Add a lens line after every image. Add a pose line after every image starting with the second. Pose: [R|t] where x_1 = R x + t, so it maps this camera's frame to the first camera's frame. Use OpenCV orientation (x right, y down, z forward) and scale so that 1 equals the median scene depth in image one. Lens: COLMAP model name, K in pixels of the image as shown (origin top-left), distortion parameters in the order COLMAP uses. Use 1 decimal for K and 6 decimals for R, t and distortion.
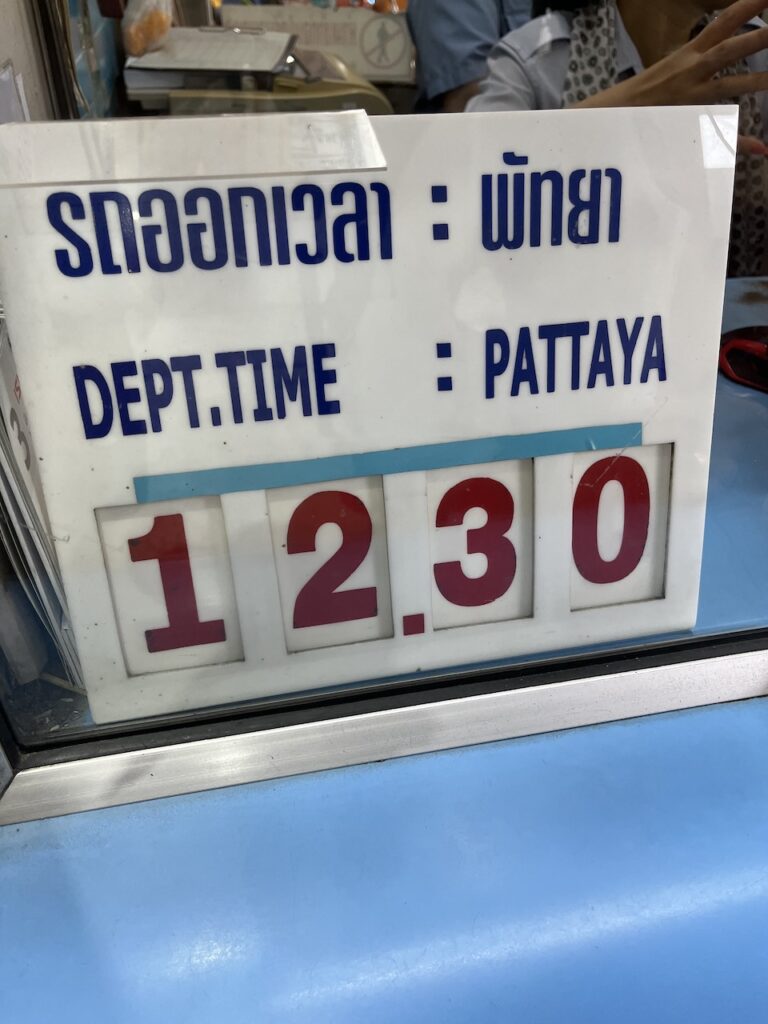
lens RADIAL K [[796.3, 0, 384.0], [0, 796.3, 512.0], [0, 0, 1]] dist [0.002491, 0.001405]
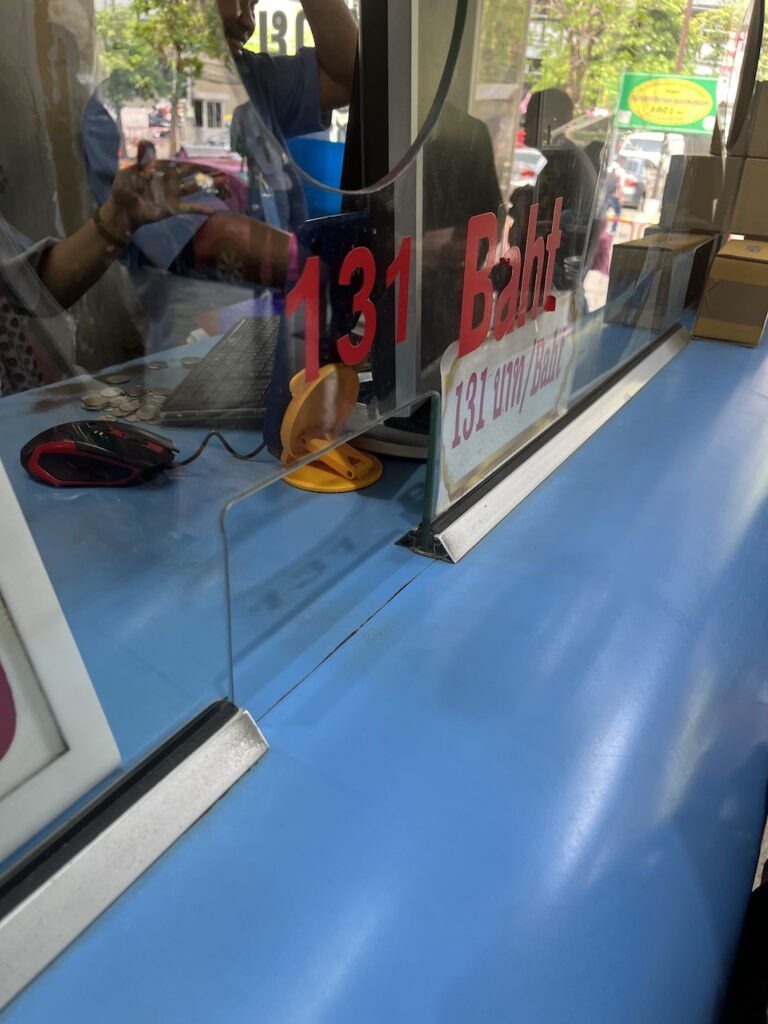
lens RADIAL K [[796.3, 0, 384.0], [0, 796.3, 512.0], [0, 0, 1]] dist [0.002491, 0.001405]
pose [[0.665181, -0.311745, 0.678491, 0.101805], [0.413822, 0.910271, 0.012537, 0.015200], [-0.621519, 0.272435, 0.734502, 0.179470]]
